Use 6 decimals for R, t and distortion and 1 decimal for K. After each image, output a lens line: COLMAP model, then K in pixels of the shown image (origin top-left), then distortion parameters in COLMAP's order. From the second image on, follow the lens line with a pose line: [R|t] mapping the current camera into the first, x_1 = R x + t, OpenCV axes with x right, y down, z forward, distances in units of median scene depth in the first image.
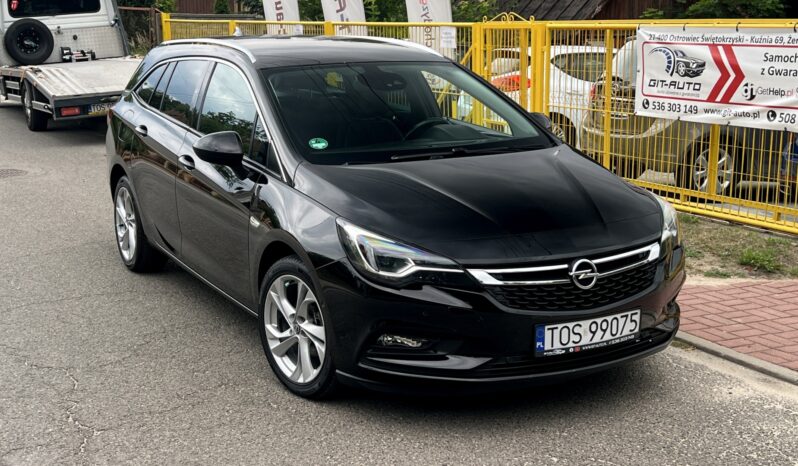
lens RADIAL K [[1066.0, 0, 390.6], [0, 1066.0, 239.1], [0, 0, 1]] dist [0.095727, 0.000000]
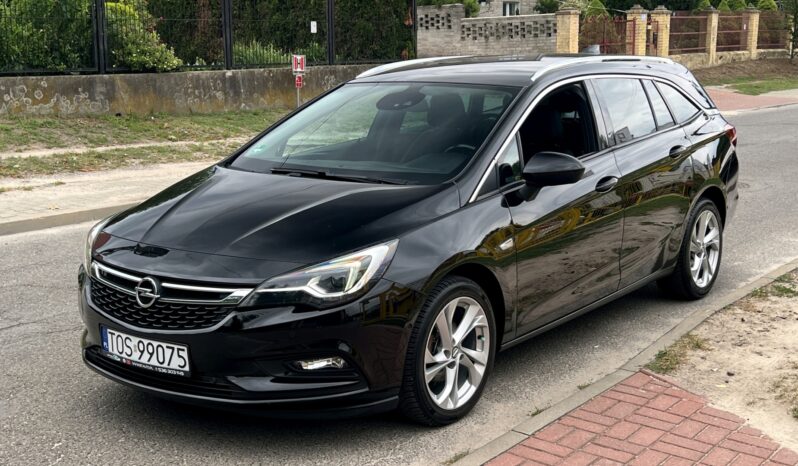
lens RADIAL K [[1066.0, 0, 397.6], [0, 1066.0, 227.9], [0, 0, 1]] dist [0.095727, 0.000000]
pose [[0.420866, 0.166160, -0.891775, 1.067034], [-0.186114, 0.977984, 0.094388, -0.150841], [0.887825, 0.126247, 0.442525, 0.693718]]
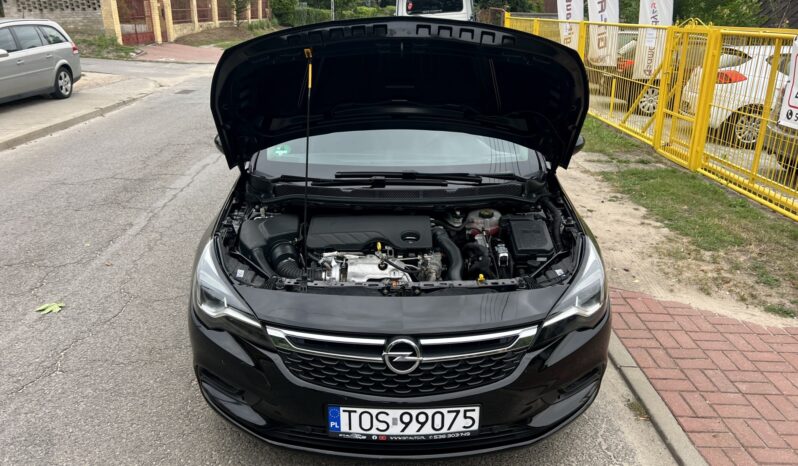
lens RADIAL K [[626.0, 0, 395.0], [0, 626.0, 236.4], [0, 0, 1]] dist [0.030503, -0.014981]
pose [[0.885300, 0.170263, -0.432730, 0.342810], [-0.108537, 0.980514, 0.163745, -0.129009], [0.452177, -0.097996, 0.886528, 0.520255]]
